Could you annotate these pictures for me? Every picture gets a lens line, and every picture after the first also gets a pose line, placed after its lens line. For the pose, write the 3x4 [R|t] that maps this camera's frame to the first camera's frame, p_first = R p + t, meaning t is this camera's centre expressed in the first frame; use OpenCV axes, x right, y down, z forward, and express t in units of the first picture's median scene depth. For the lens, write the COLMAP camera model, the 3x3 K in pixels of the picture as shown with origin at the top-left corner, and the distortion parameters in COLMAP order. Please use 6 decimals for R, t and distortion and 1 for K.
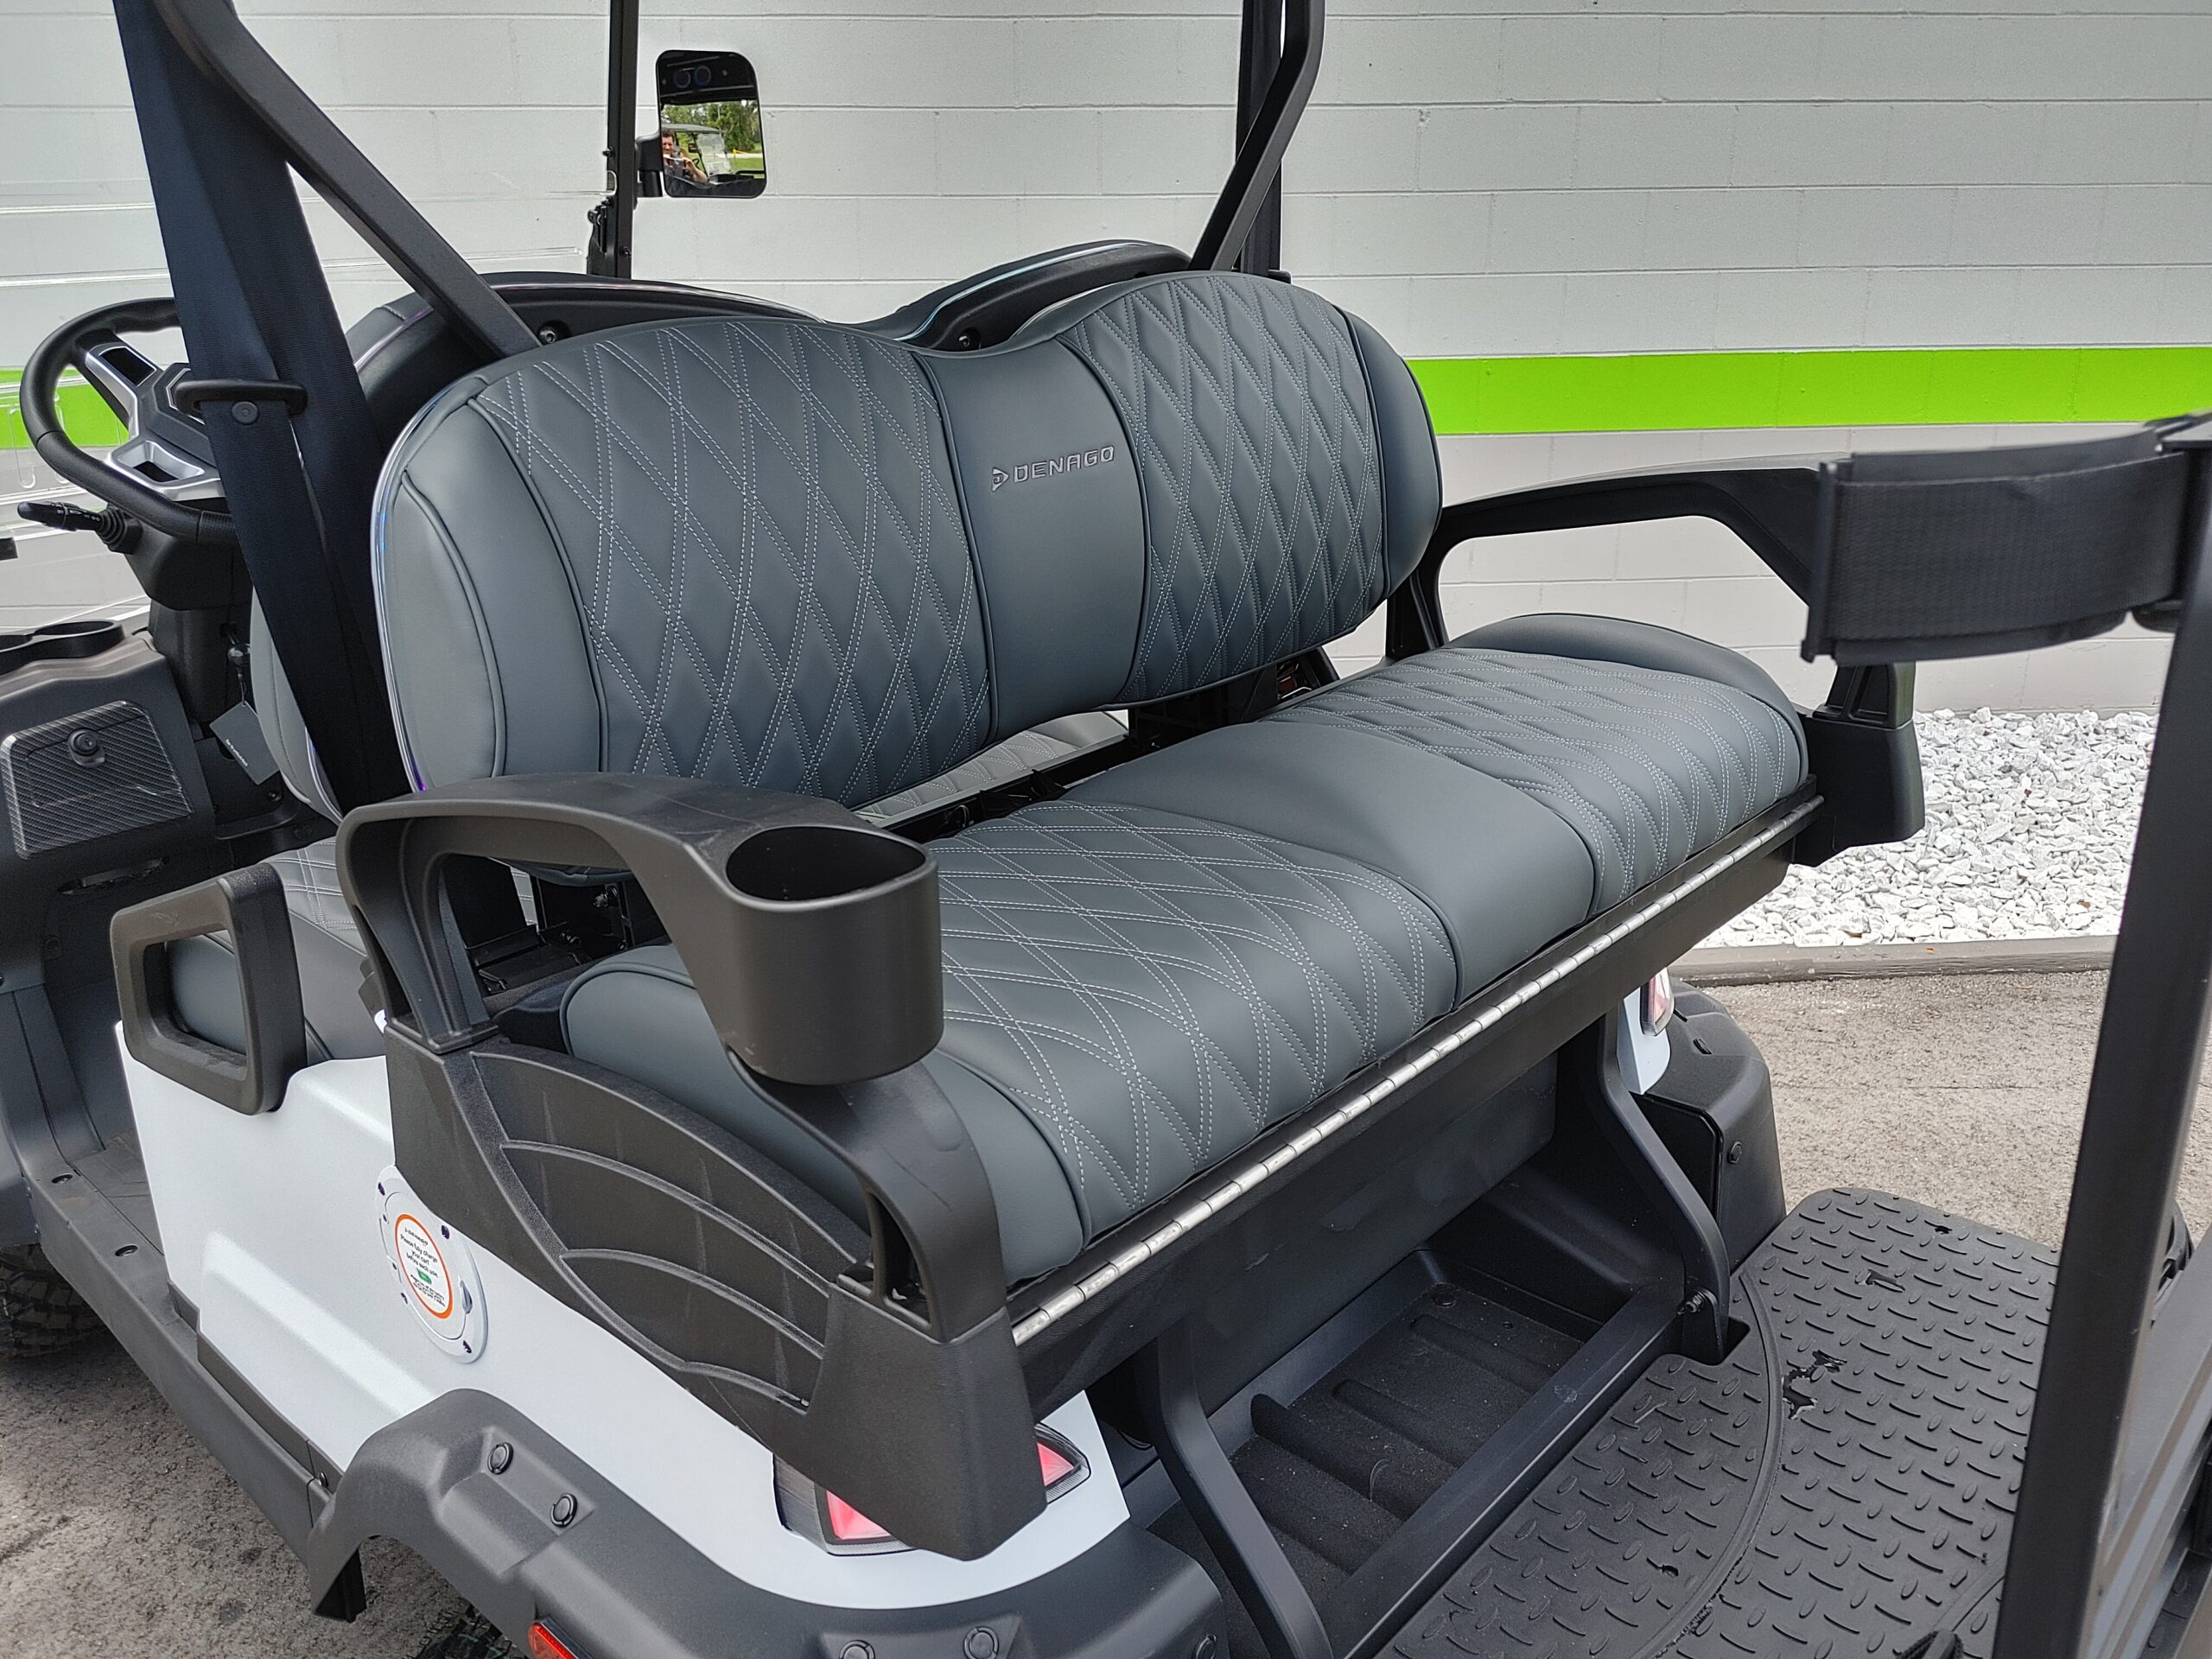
lens RADIAL K [[1765.5, 0, 1092.8], [0, 1765.5, 841.6], [0, 0, 1]] dist [0.057505, -0.072078]
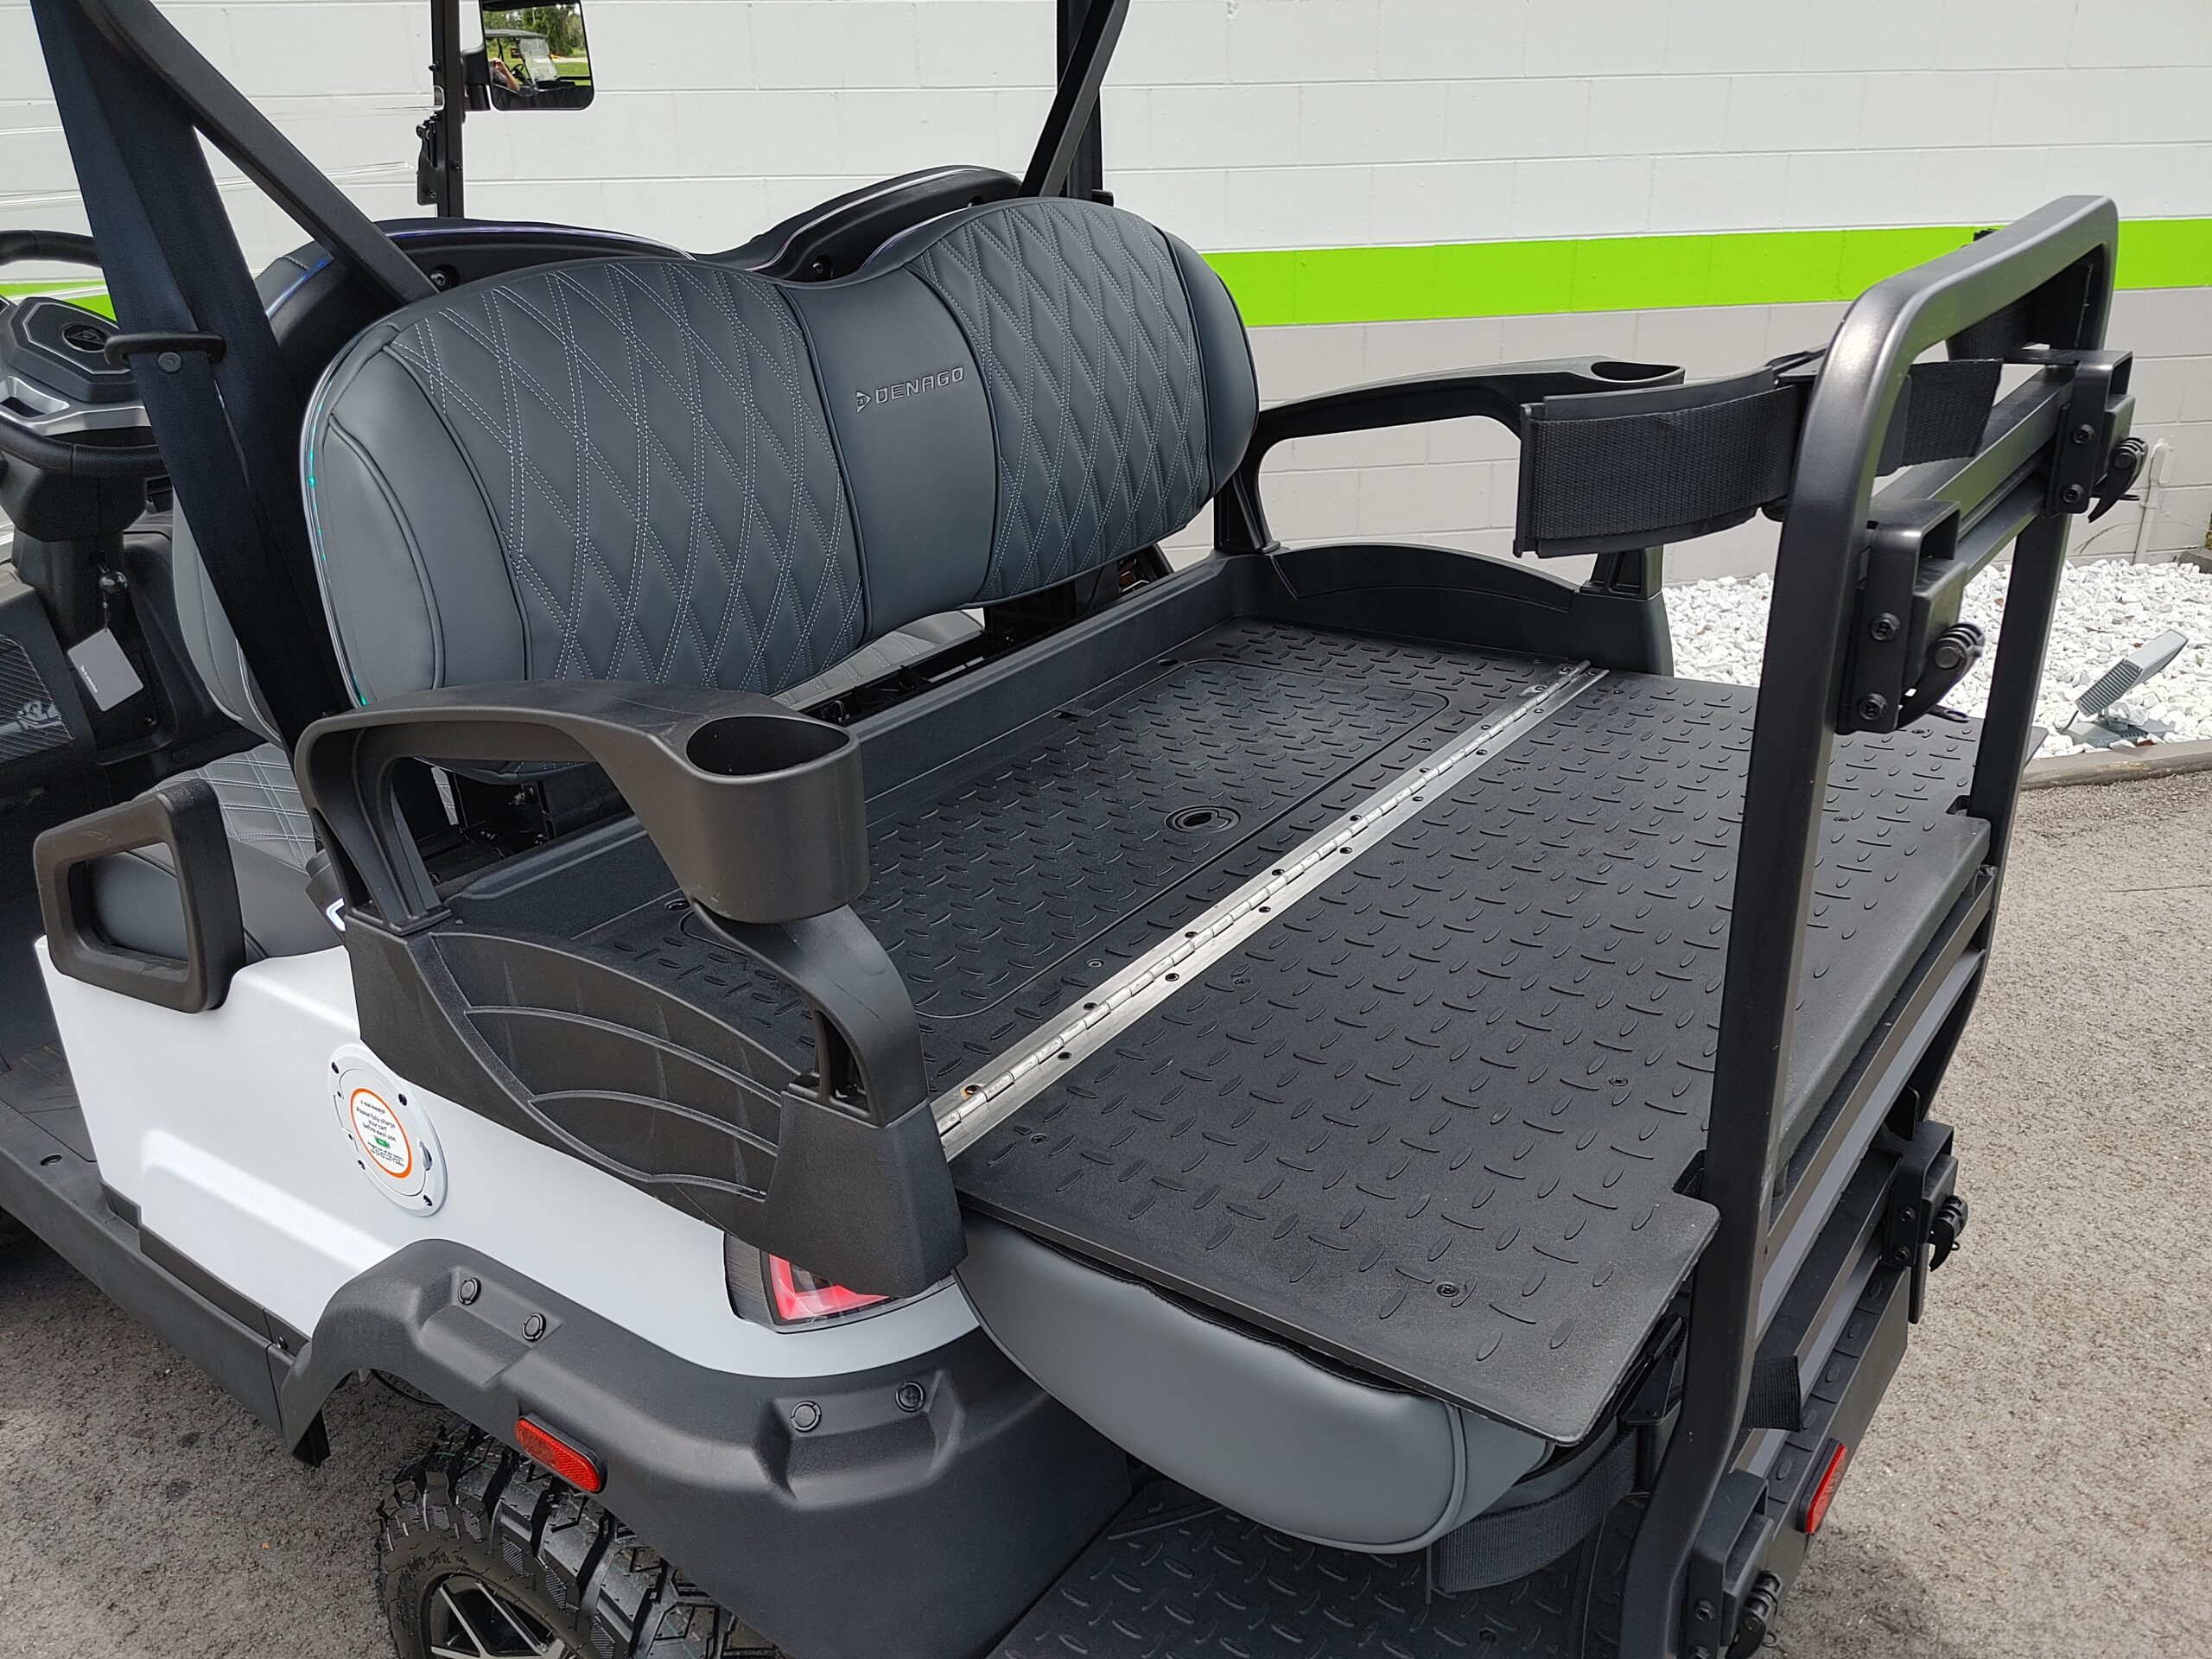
lens RADIAL K [[1734.7, 0, 1105.8], [0, 1734.7, 883.2], [0, 0, 1]] dist [0.070543, -0.090445]
pose [[0.994398, -0.051965, 0.092042, -0.017007], [0.043938, 0.995222, 0.087194, 0.006557], [-0.096133, -0.082662, 0.991930, -0.119036]]
